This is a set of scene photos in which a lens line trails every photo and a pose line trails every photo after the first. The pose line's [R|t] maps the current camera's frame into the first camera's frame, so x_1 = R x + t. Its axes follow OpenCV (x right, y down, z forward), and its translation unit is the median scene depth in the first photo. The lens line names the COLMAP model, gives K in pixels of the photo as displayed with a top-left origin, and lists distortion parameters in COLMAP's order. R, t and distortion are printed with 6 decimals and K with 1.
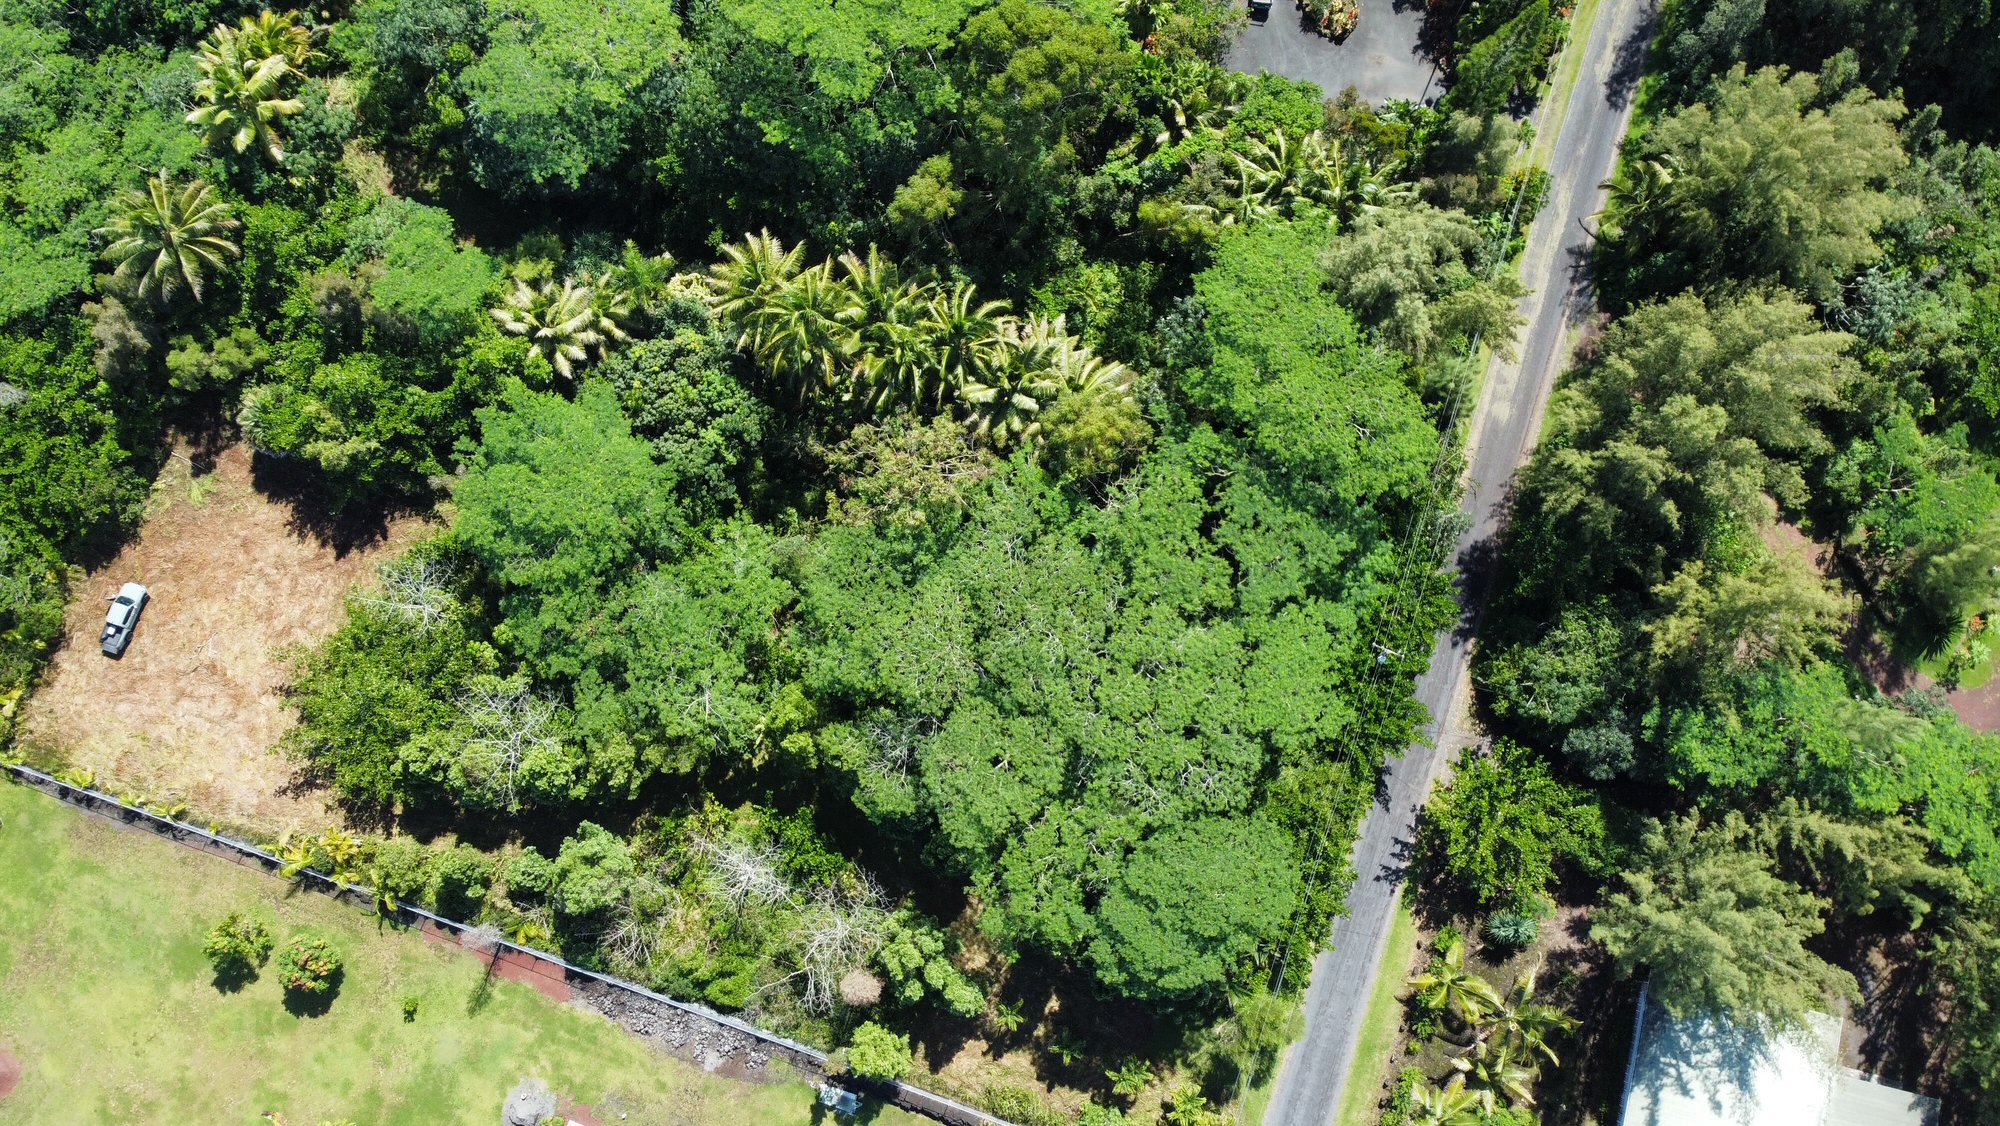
lens RADIAL K [[1438.7, 0, 1008.6], [0, 1438.7, 561.5], [0, 0, 1]] dist [-0.001350, -0.024552]
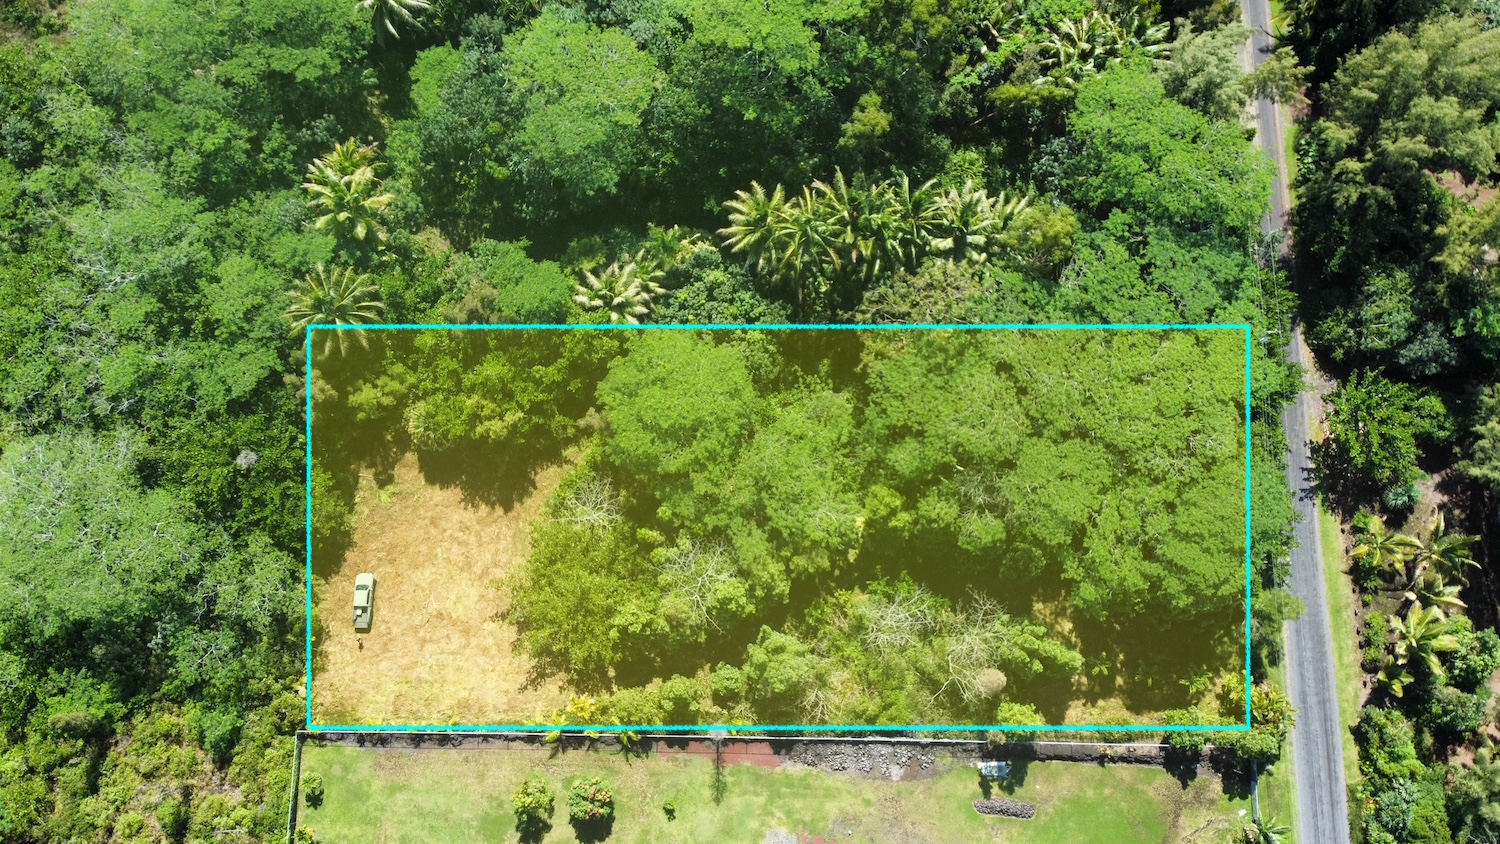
lens RADIAL K [[1079.0, 0, 756.5], [0, 1079.0, 420.9], [0, 0, 1]] dist [-0.001350, -0.024552]
pose [[0.951733, -0.298814, 0.070107, -0.303934], [0.302714, 0.951571, -0.053632, 0.046690], [-0.050685, 0.072266, 0.996097, -0.029092]]
